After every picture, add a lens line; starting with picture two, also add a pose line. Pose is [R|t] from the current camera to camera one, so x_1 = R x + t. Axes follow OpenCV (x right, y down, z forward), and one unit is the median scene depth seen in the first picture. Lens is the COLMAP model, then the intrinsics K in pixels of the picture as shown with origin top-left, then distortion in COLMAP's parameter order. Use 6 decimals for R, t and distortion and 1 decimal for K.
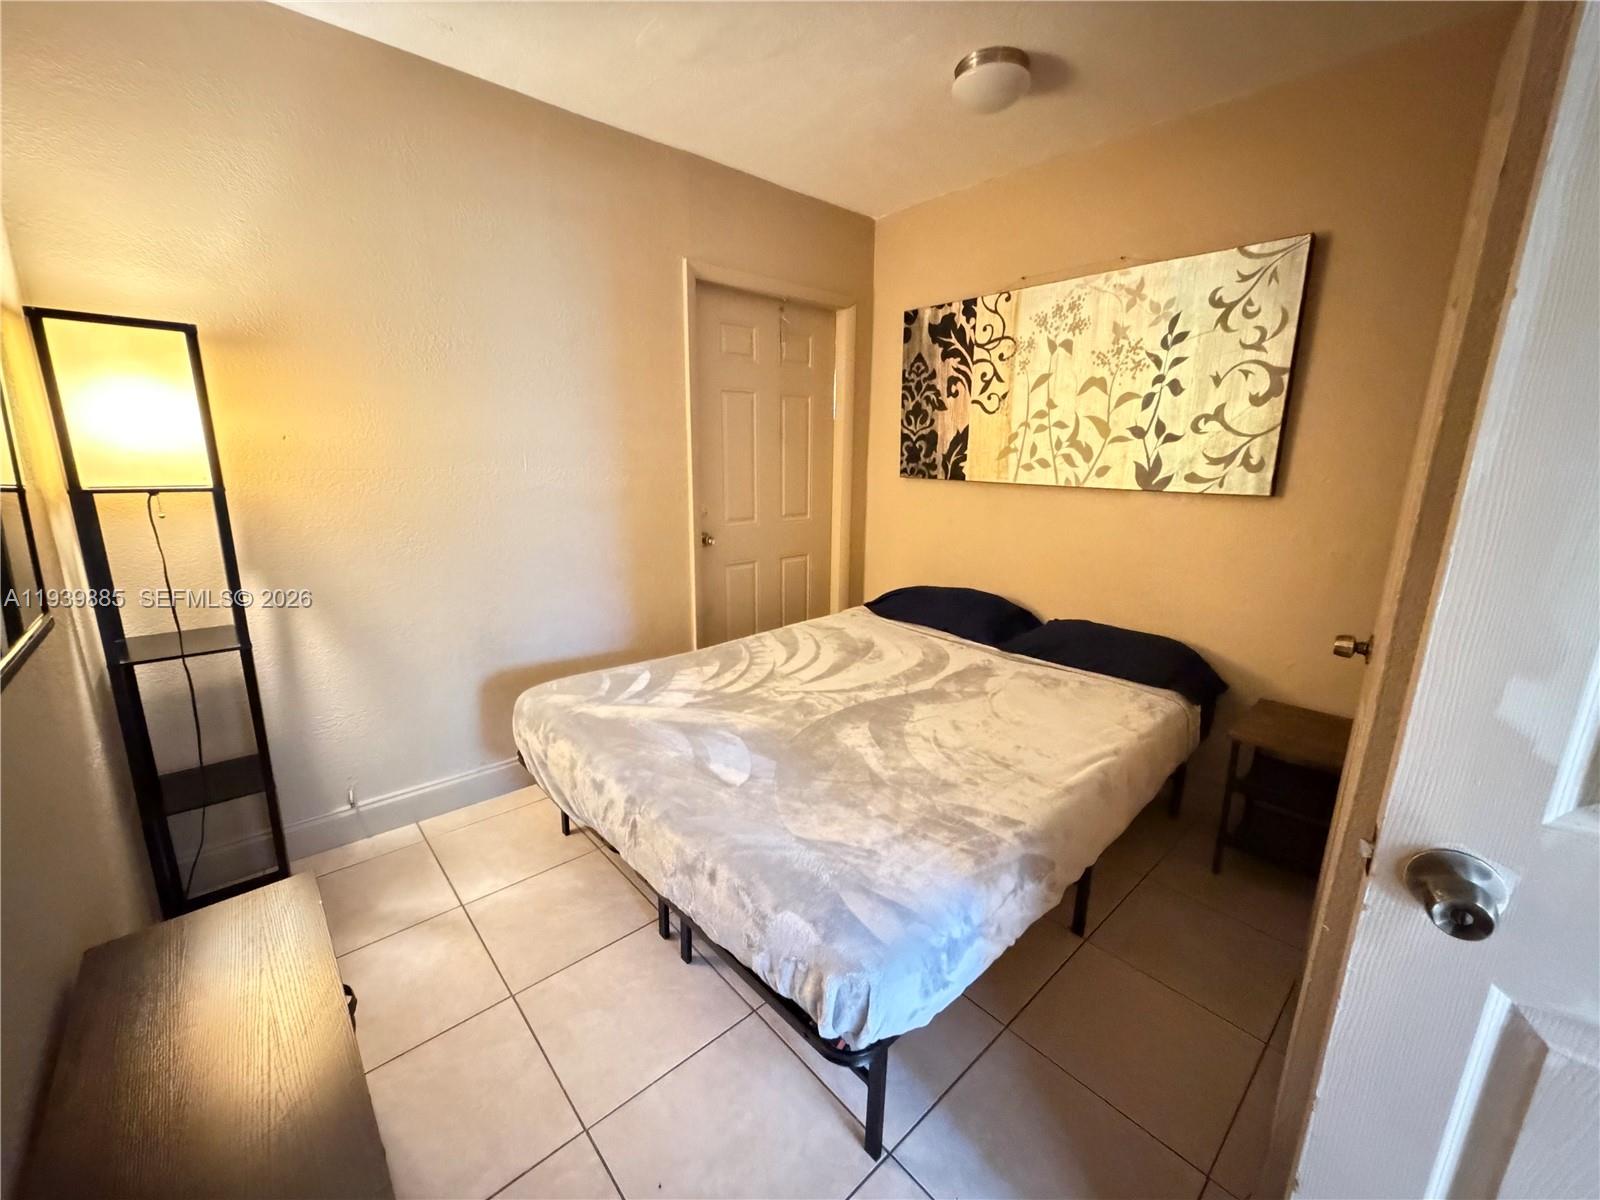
lens RADIAL K [[640.2, 0, 799.3], [0, 640.2, 596.3], [0, 0, 1]] dist [0.001947, -0.000957]
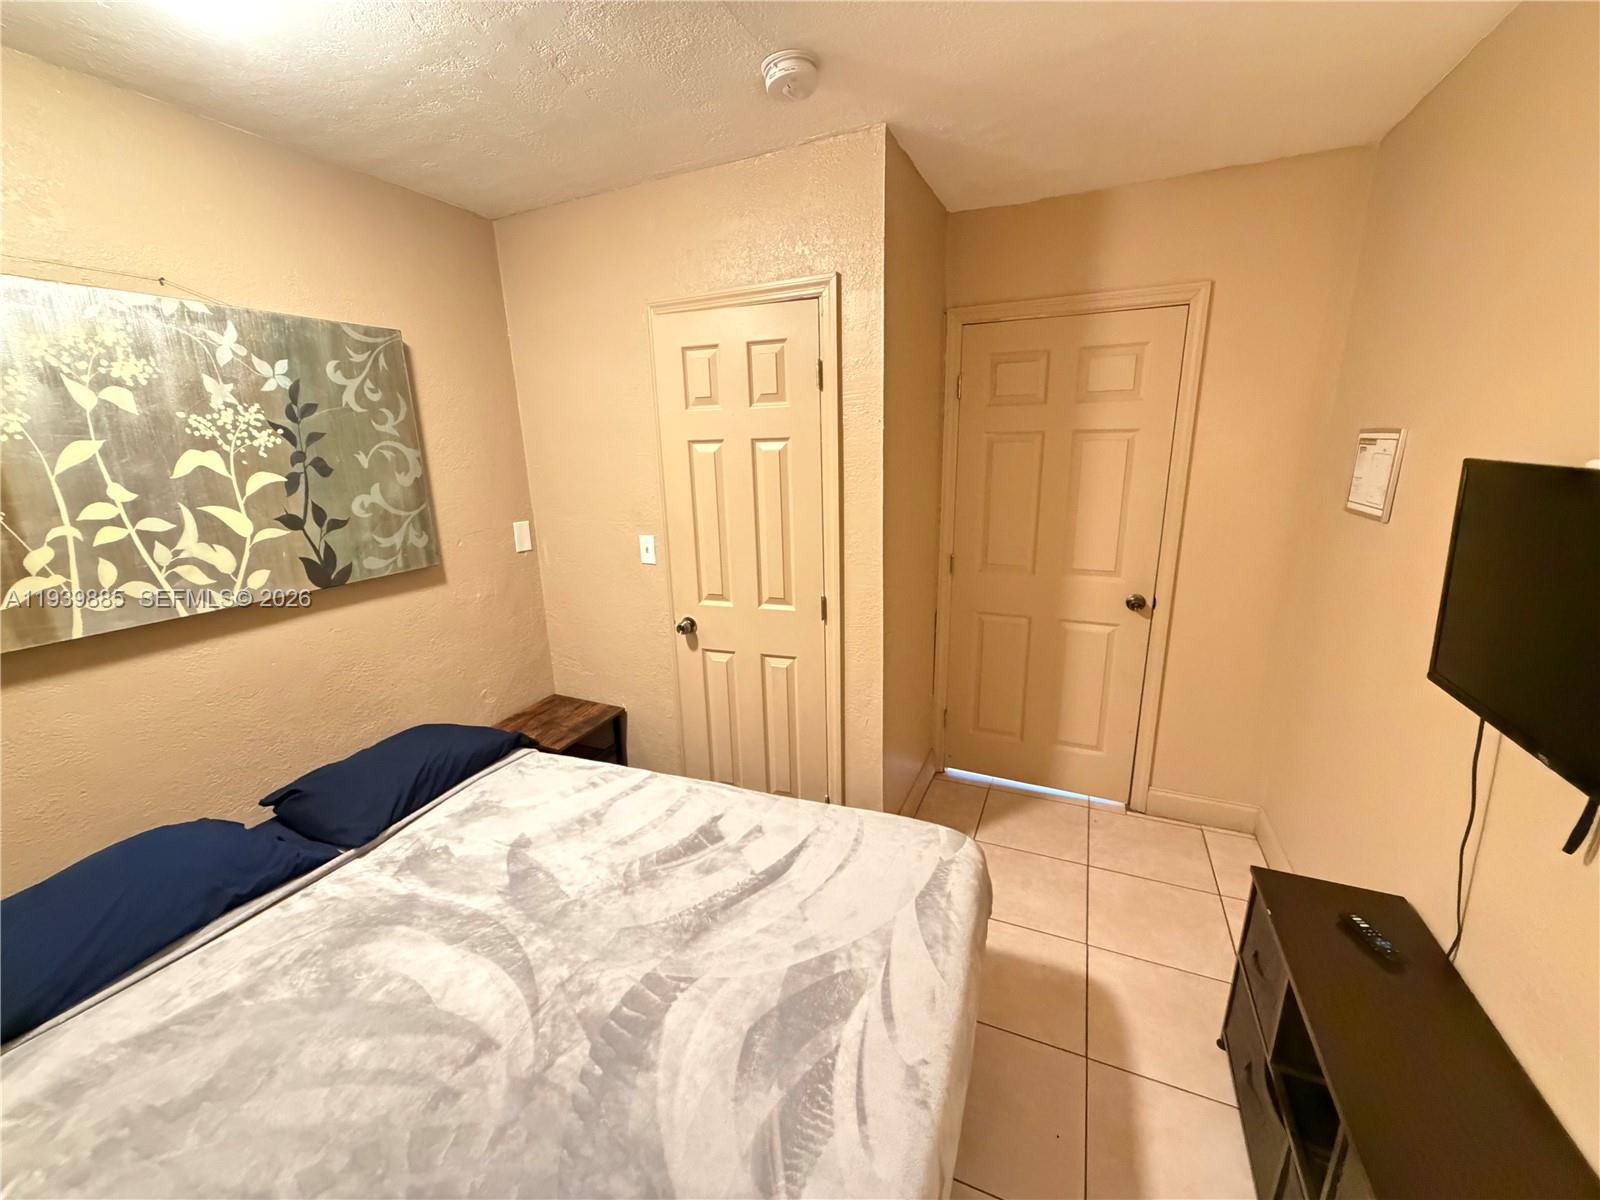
lens RADIAL K [[640.2, 0, 800.2], [0, 640.2, 605.1], [0, 0, 1]] dist [0.001947, -0.000957]
pose [[-0.412948, -0.233614, 0.880283, -0.470475], [0.223113, 0.911143, 0.346467, -0.308254], [-0.883003, 0.339476, -0.324132, 0.764968]]
